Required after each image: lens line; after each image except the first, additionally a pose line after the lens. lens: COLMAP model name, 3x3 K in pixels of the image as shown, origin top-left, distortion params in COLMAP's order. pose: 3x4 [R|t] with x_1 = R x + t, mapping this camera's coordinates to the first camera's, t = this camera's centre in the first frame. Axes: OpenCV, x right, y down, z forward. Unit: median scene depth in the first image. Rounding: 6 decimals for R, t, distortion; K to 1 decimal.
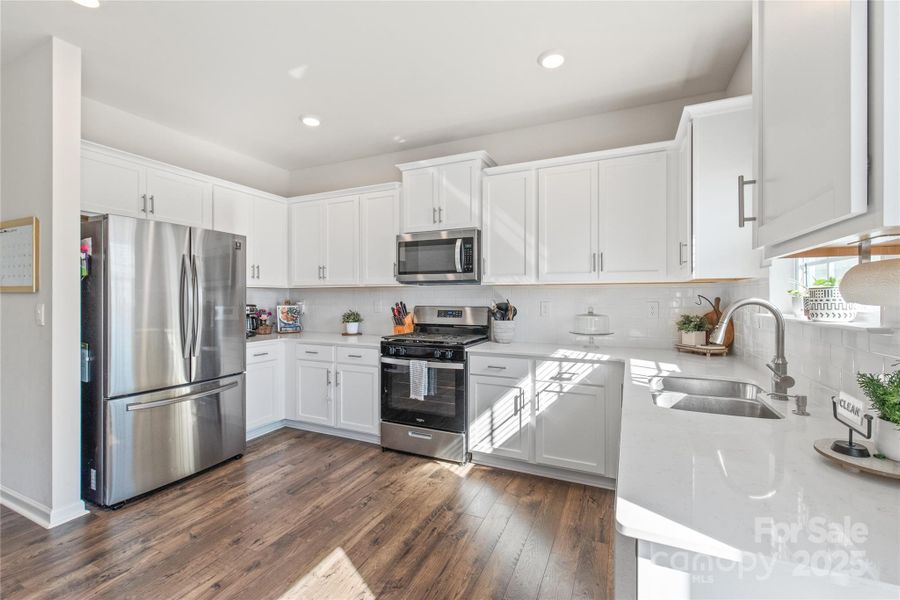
lens RADIAL K [[385.5, 0, 450.0], [0, 385.5, 300.0], [0, 0, 1]] dist [0.000456, -0.000088]
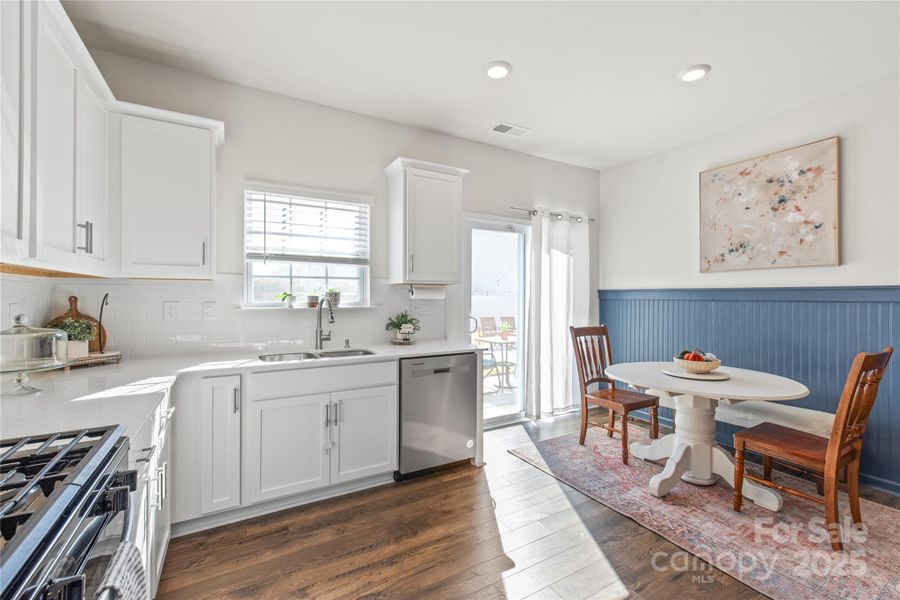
lens RADIAL K [[385.5, 0, 450.0], [0, 385.5, 300.0], [0, 0, 1]] dist [0.000456, -0.000088]
pose [[-0.812742, -0.009241, 0.582550, -0.405750], [0.002635, 0.999806, 0.019536, -0.010751], [-0.582617, 0.017412, -0.812560, 1.060784]]
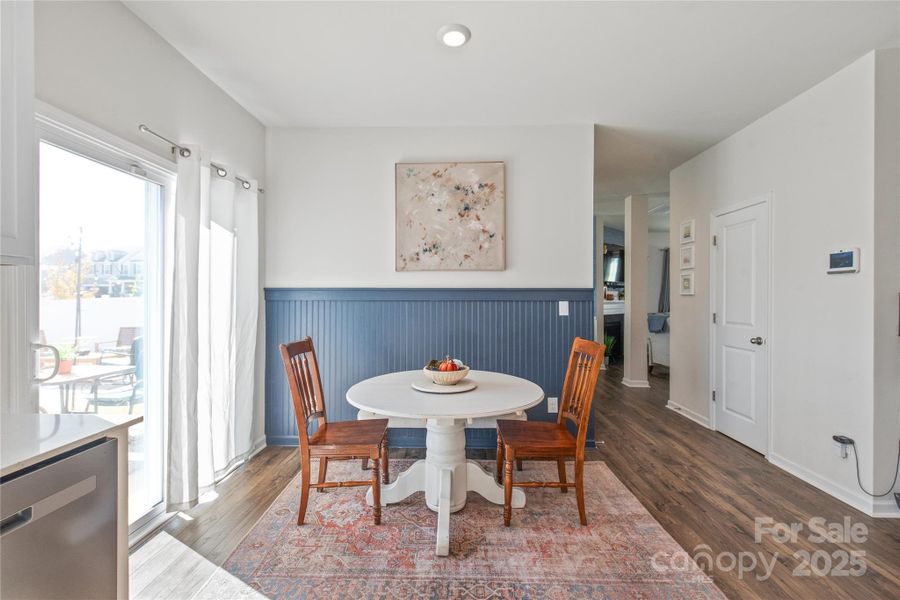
lens RADIAL K [[385.5, 0, 450.0], [0, 385.5, 300.0], [0, 0, 1]] dist [0.000456, -0.000088]
pose [[-0.919259, 0.002006, -0.393648, -0.055612], [-0.004512, 0.999868, 0.015630, -0.005204], [0.393627, 0.016144, -0.919128, 0.731151]]
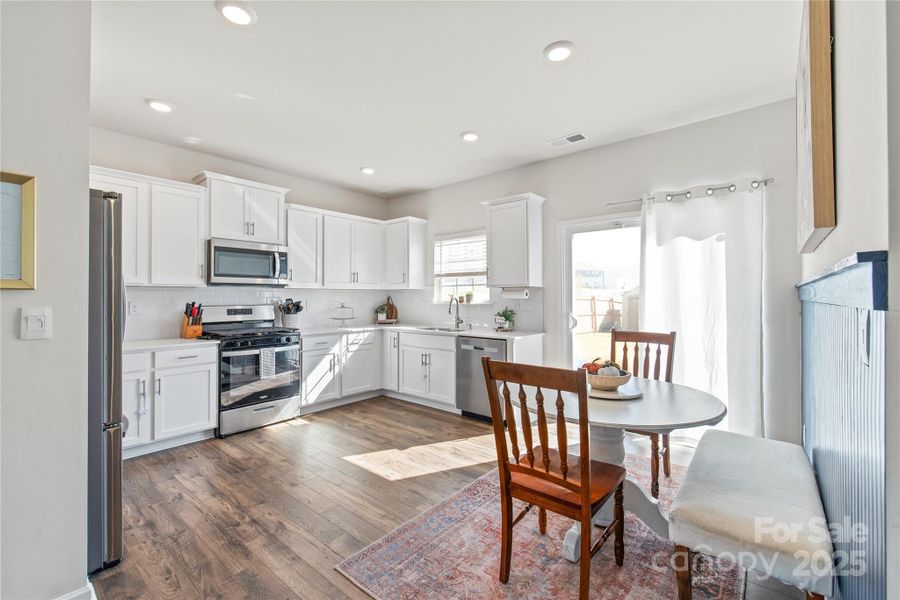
lens RADIAL K [[385.5, 0, 450.0], [0, 385.5, 300.0], [0, 0, 1]] dist [0.000456, -0.000088]
pose [[0.263938, -0.007119, 0.964513, -1.133602], [0.012867, 0.999910, 0.003859, 0.004985], [-0.964454, 0.011392, 0.264006, 0.098799]]
